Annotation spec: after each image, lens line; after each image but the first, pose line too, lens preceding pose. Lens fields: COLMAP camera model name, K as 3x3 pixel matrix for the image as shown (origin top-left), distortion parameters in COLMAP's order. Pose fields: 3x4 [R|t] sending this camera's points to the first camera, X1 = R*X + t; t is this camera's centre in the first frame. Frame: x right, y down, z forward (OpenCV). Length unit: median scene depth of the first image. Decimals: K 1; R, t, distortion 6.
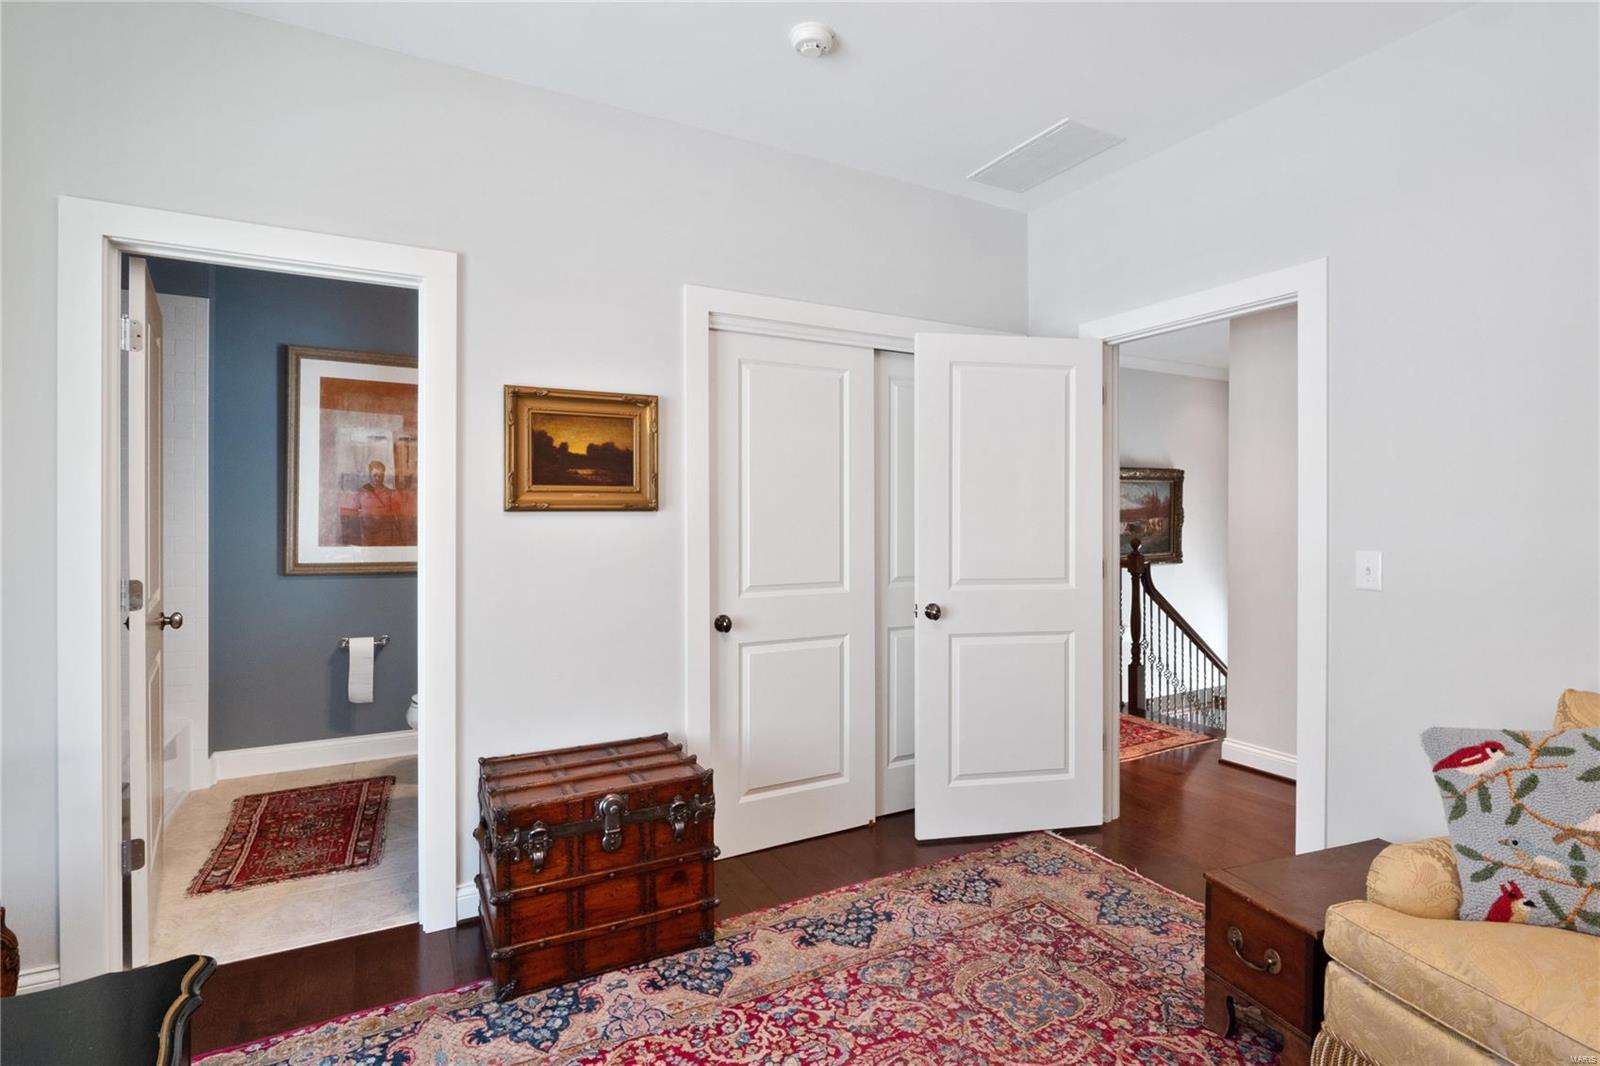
lens RADIAL K [[763.9, 0, 788.9], [0, 763.9, 537.0], [0, 0, 1]] dist [-0.003728, -0.005547]
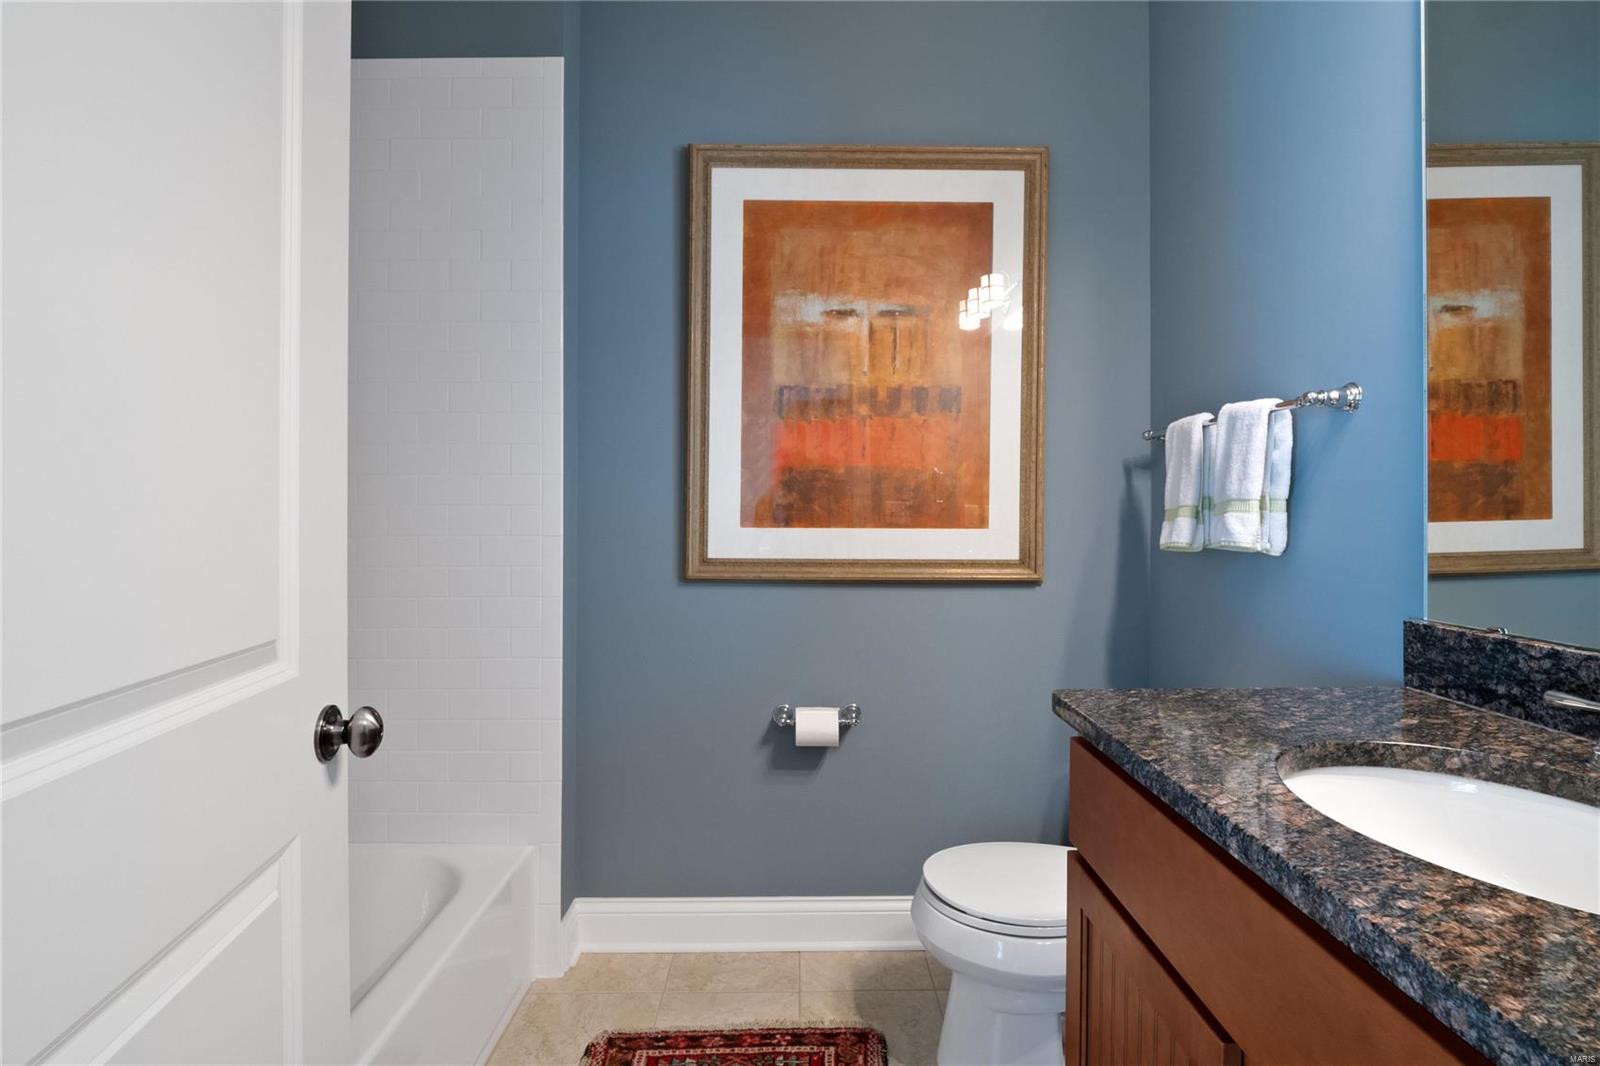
lens RADIAL K [[763.9, 0, 800.9], [0, 763.9, 537.8], [0, 0, 1]] dist [-0.003728, -0.005547]
pose [[0.893653, 0.005152, -0.448728, -0.342419], [-0.004776, 0.999987, 0.001970, 0.018629], [0.448732, 0.000382, 0.893666, 0.546993]]
